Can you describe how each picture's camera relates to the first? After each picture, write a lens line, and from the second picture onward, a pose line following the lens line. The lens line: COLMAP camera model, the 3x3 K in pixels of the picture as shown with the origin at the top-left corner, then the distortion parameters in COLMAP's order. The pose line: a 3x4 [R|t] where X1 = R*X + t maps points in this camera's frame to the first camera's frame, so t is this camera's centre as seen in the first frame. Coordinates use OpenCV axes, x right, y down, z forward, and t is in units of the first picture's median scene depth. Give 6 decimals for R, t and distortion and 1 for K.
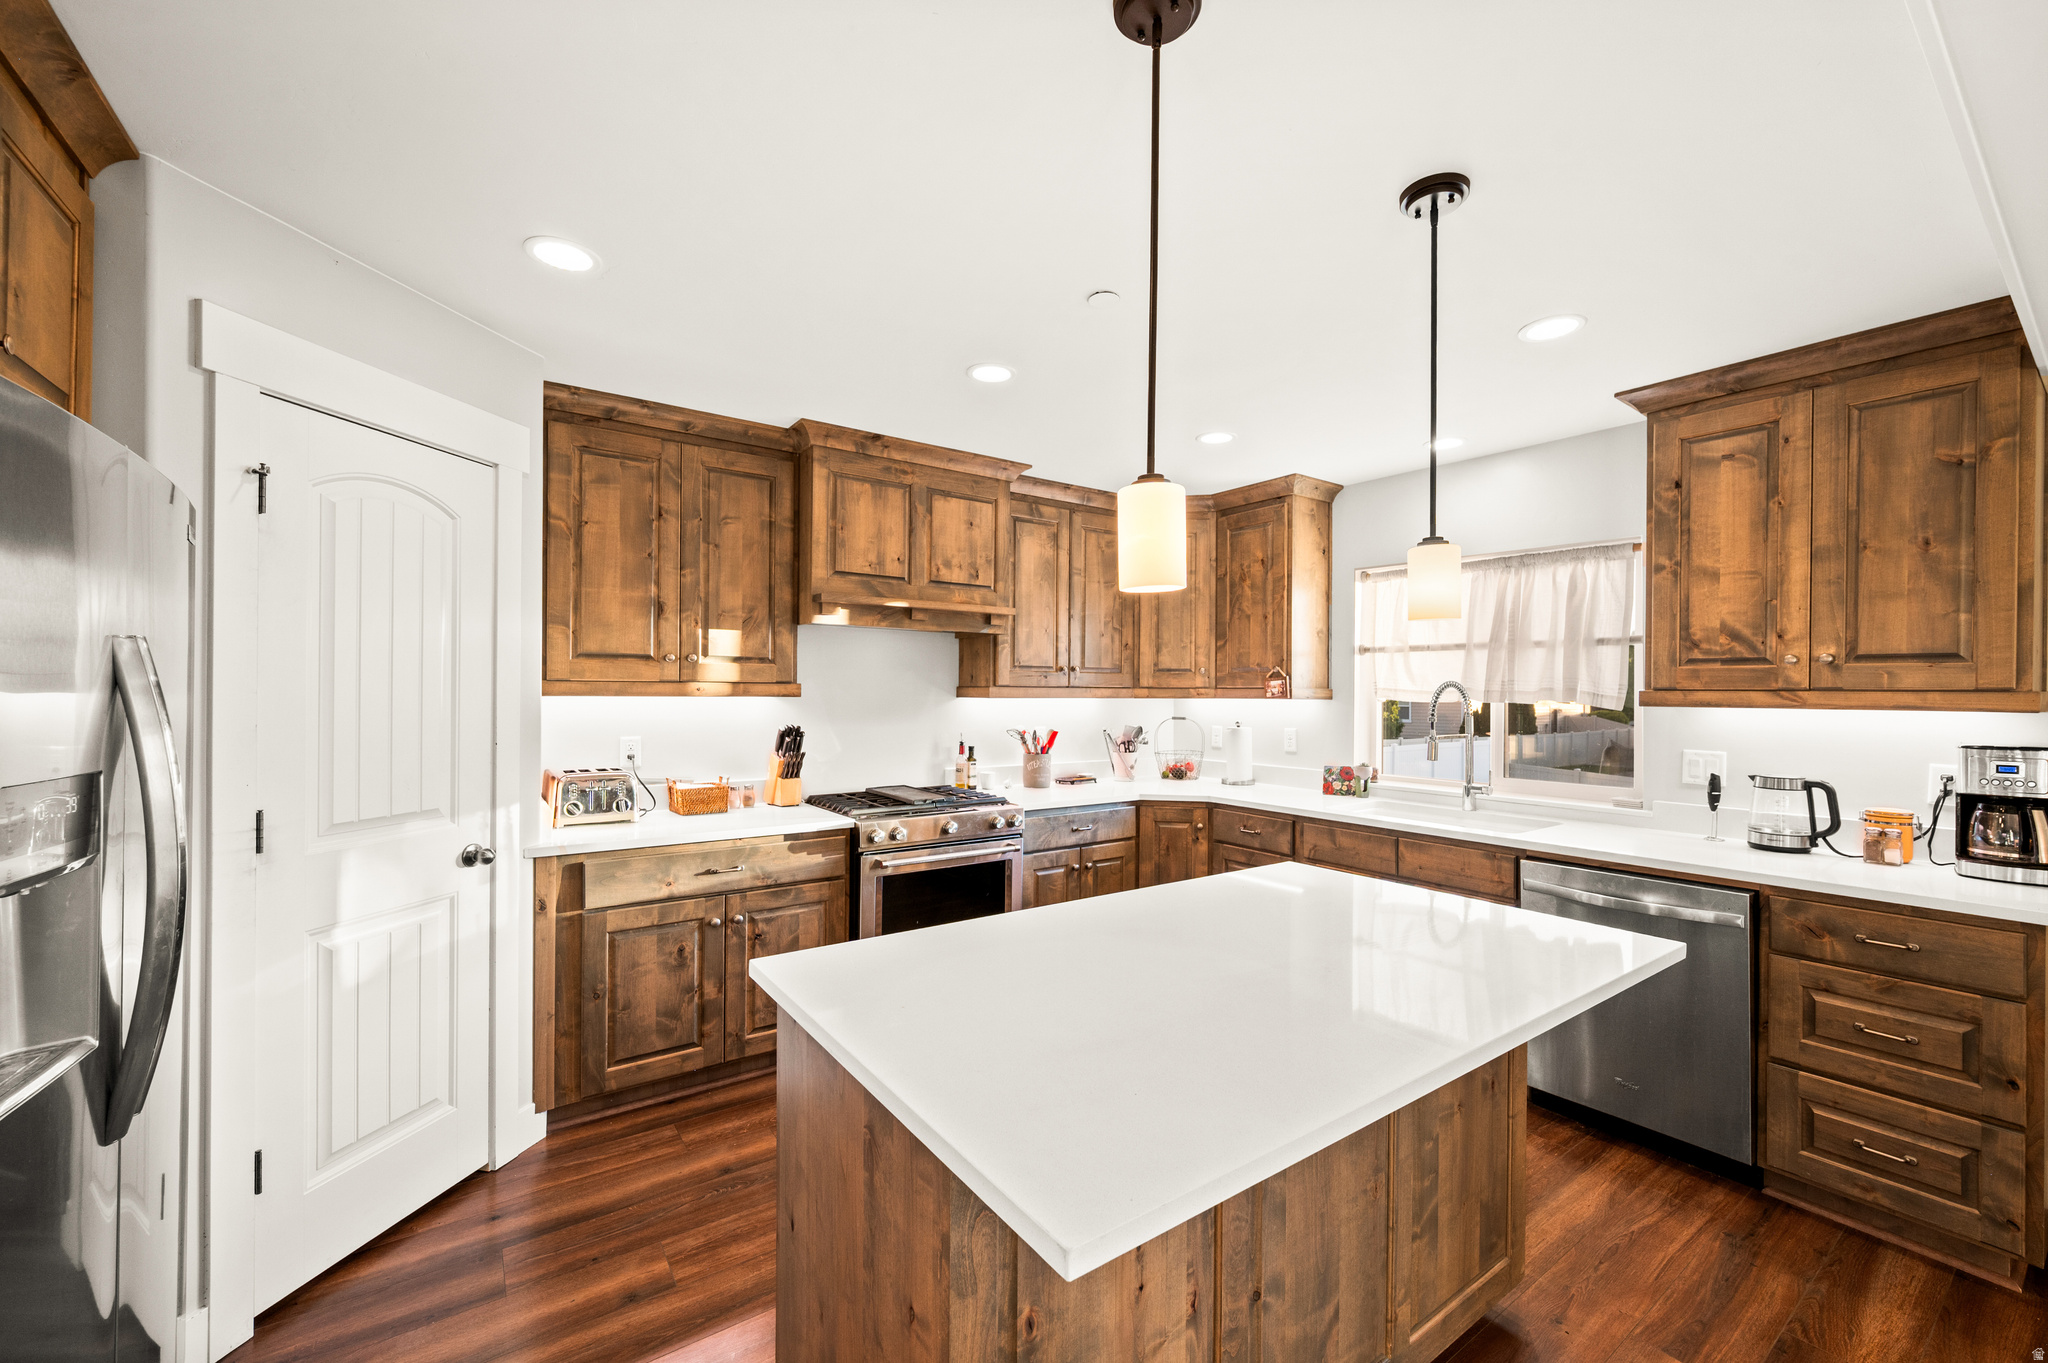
lens RADIAL K [[827.3, 0, 1035.2], [0, 827.3, 693.8], [0, 0, 1]] dist [0.010156, -0.001935]
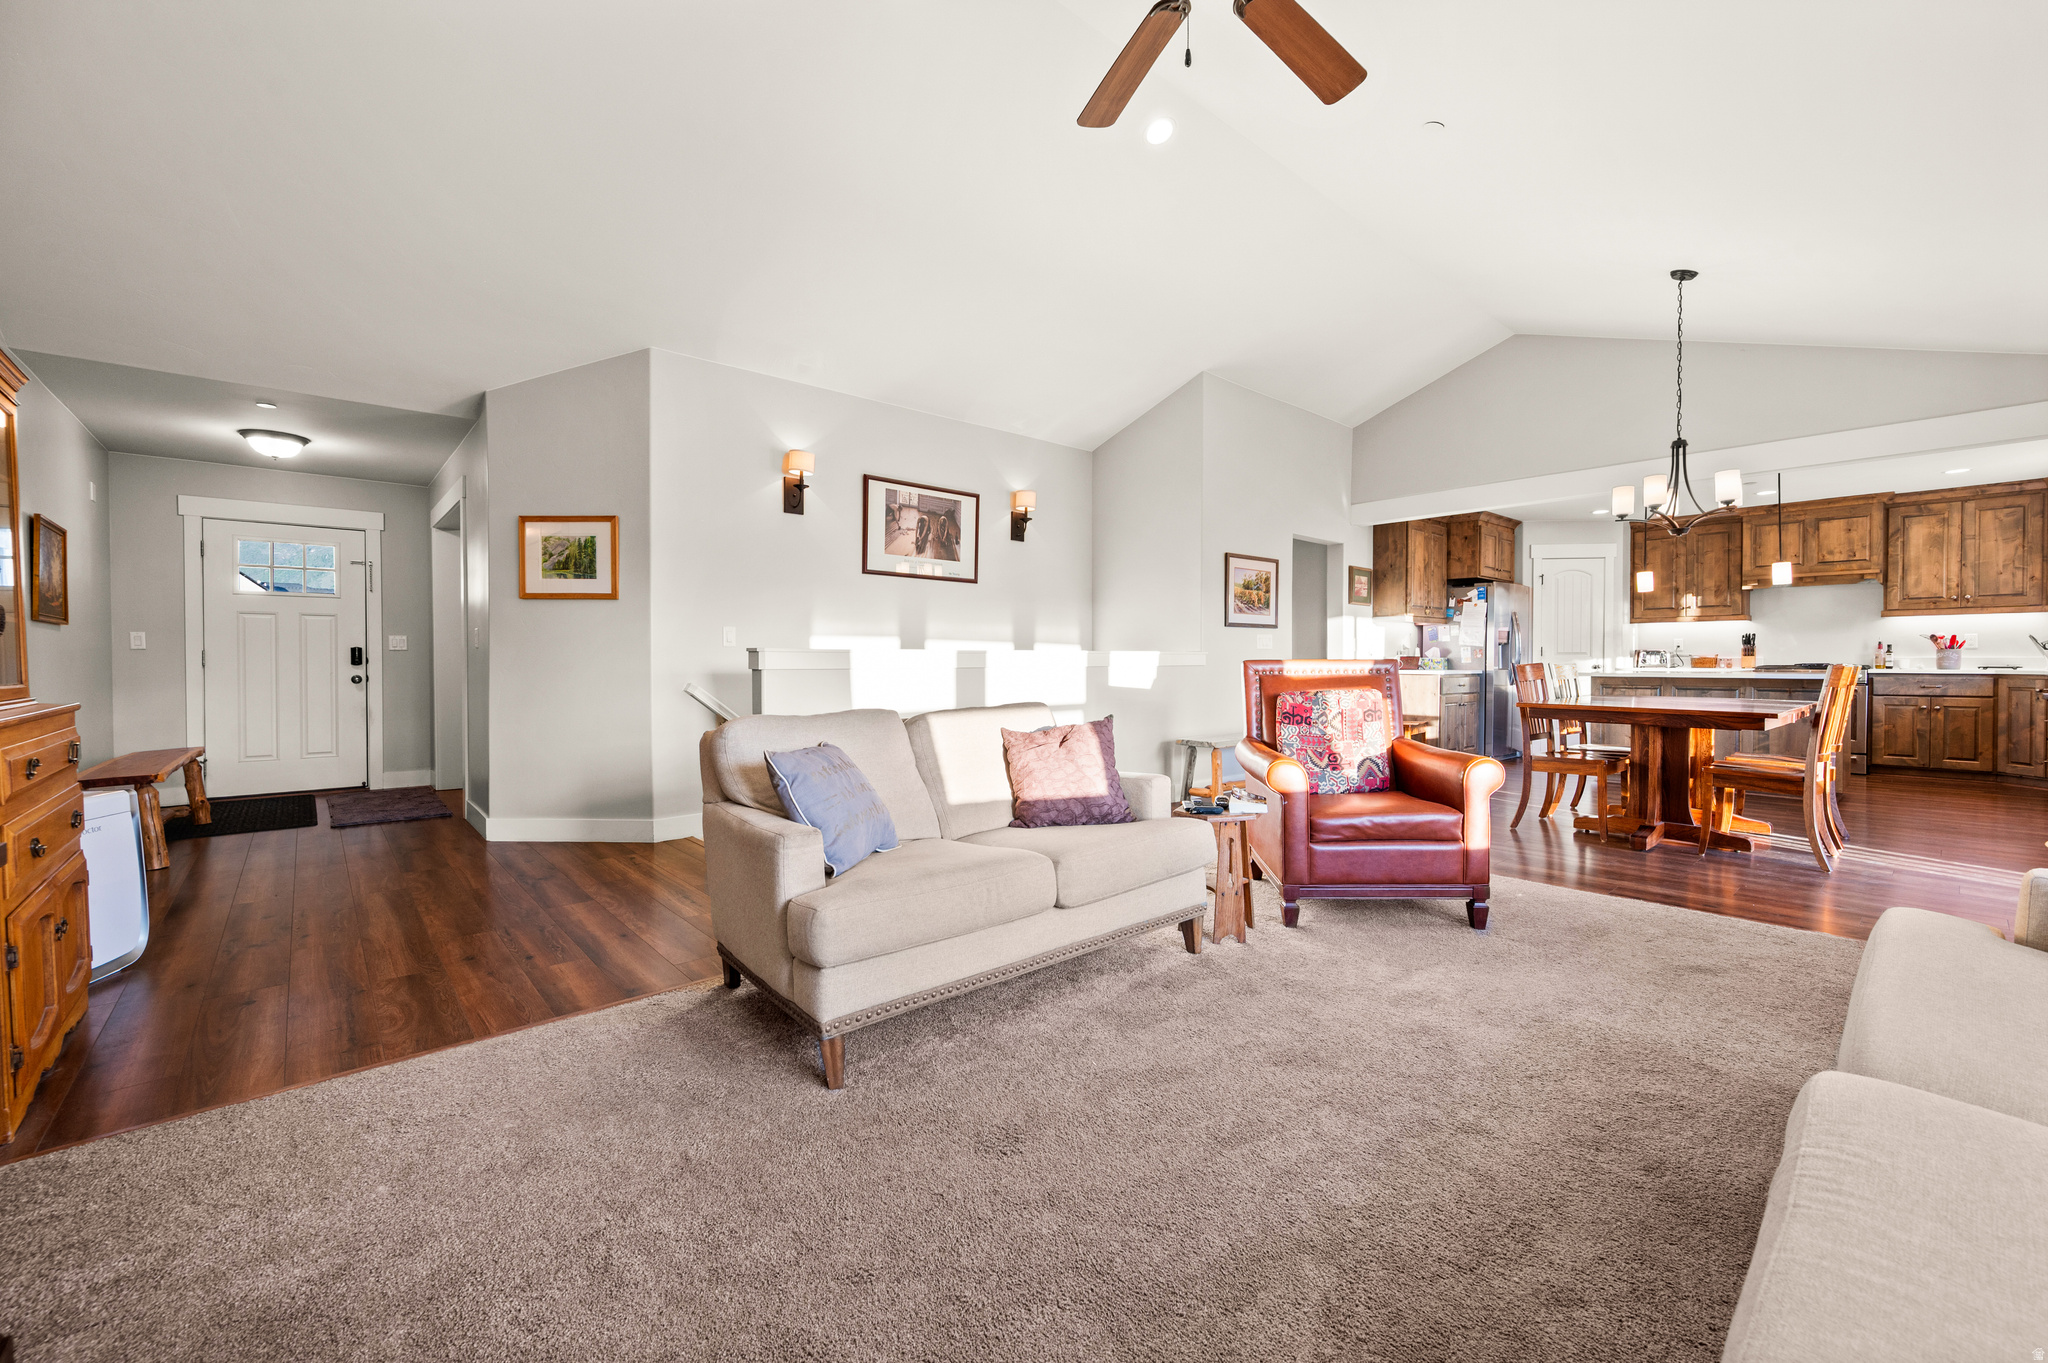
lens RADIAL K [[827.3, 0, 1043.3], [0, 827.3, 669.9], [0, 0, 1]] dist [0.010156, -0.001935]
pose [[0.110652, 0.005231, -0.993845, 1.936205], [0.001058, 0.999985, 0.005381, 0.135831], [0.993859, -0.001647, 0.110645, -1.312362]]
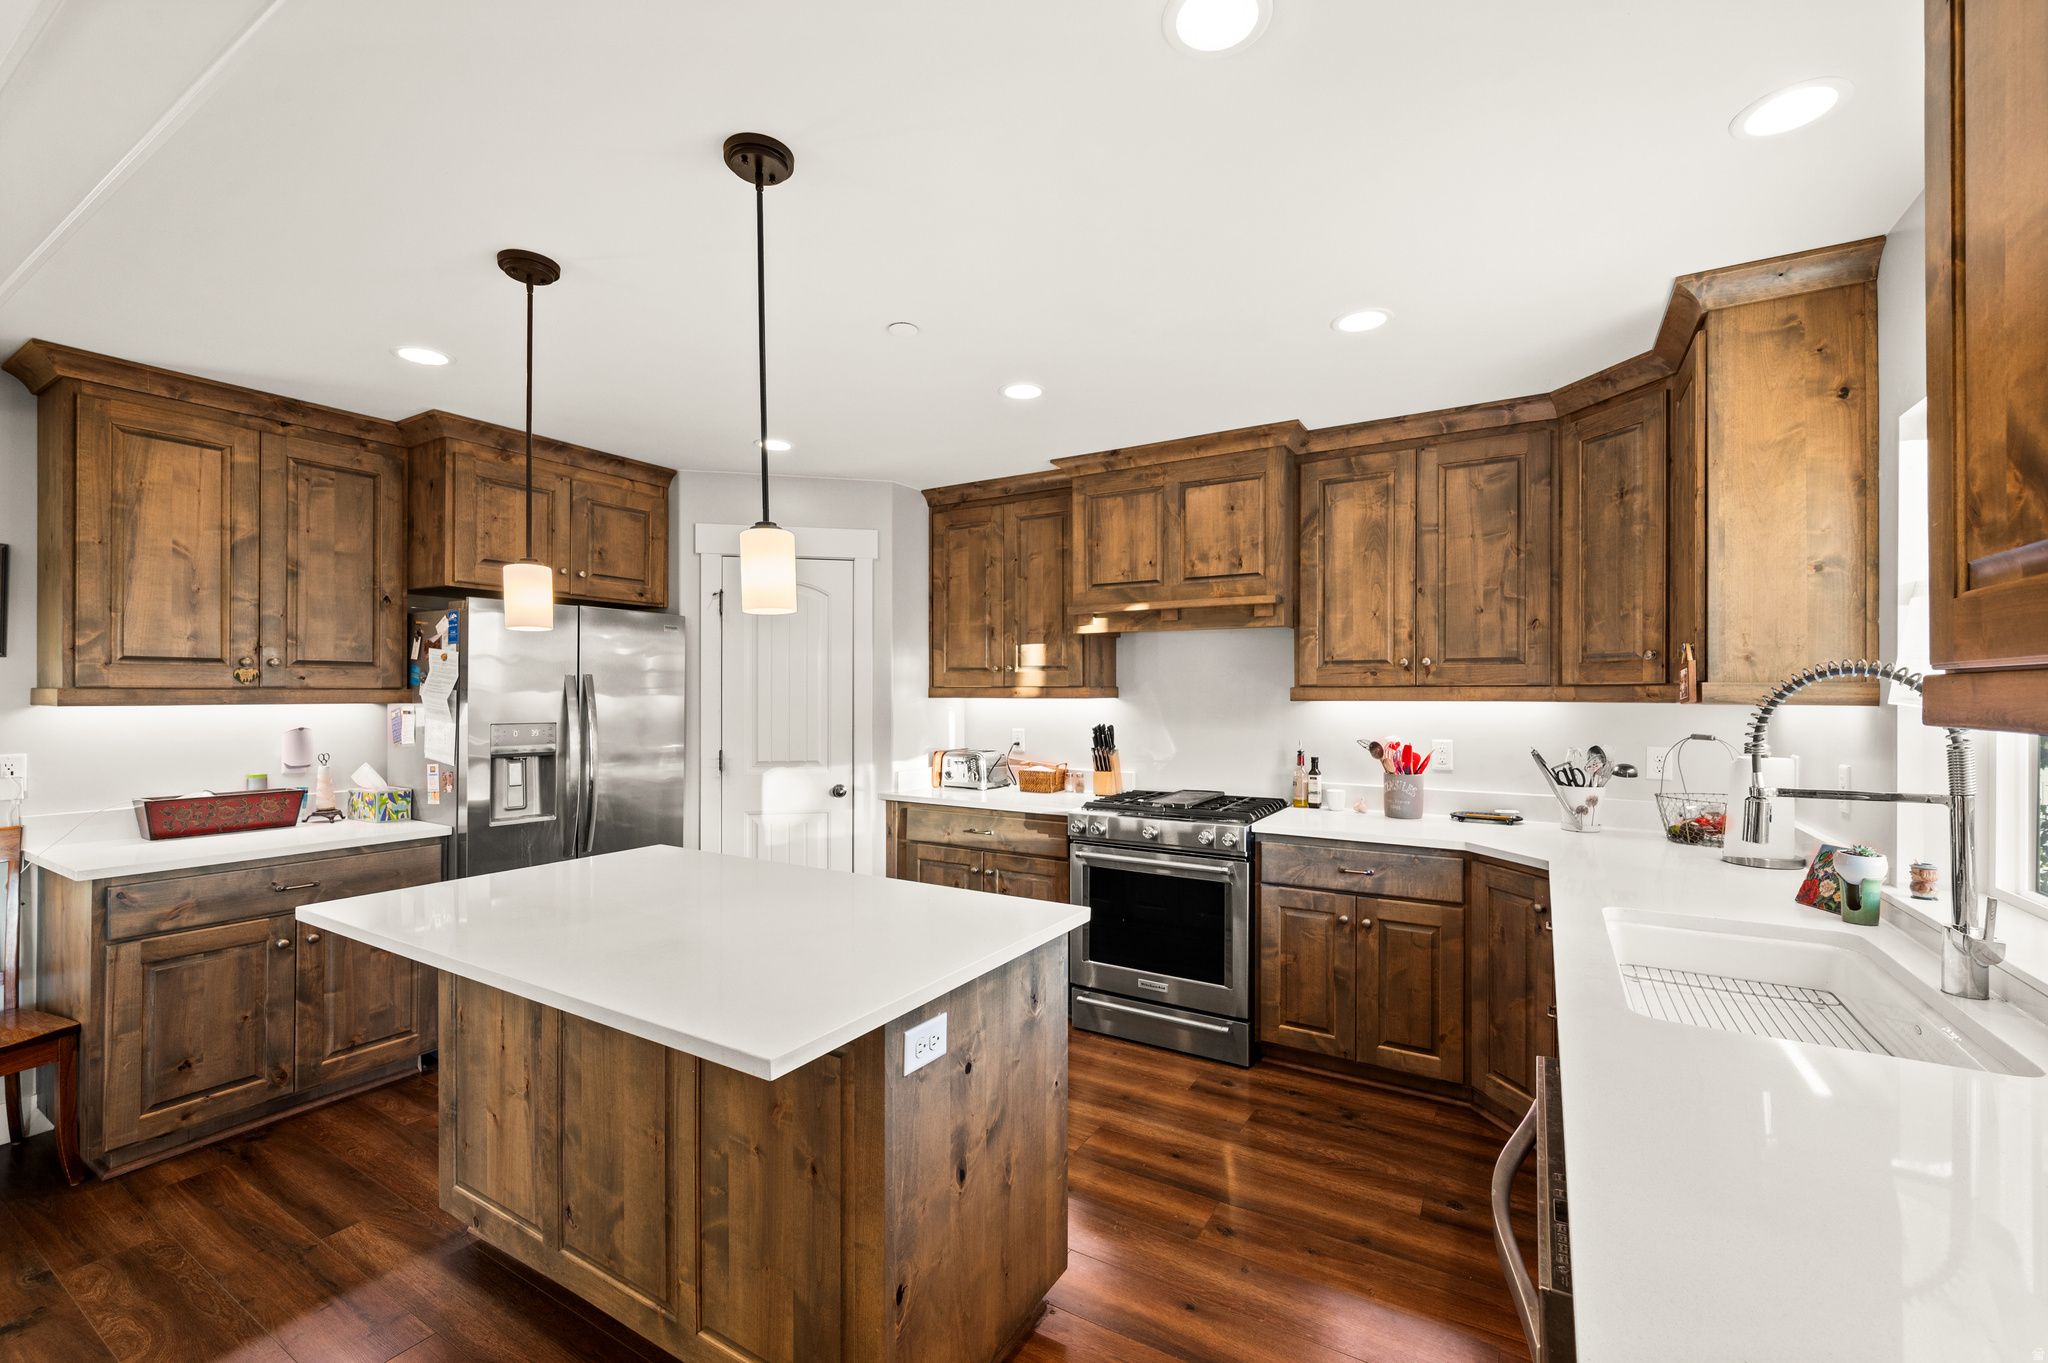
lens RADIAL K [[848.3, 0, 1027.9], [0, 848.3, 692.0], [0, 0, 1]] dist [-0.000786, -0.000727]
pose [[0.391040, -0.007423, -0.920344, 0.778729], [-0.000227, 0.999967, -0.008161, 0.004328], [0.920374, 0.003400, 0.391026, 0.487701]]
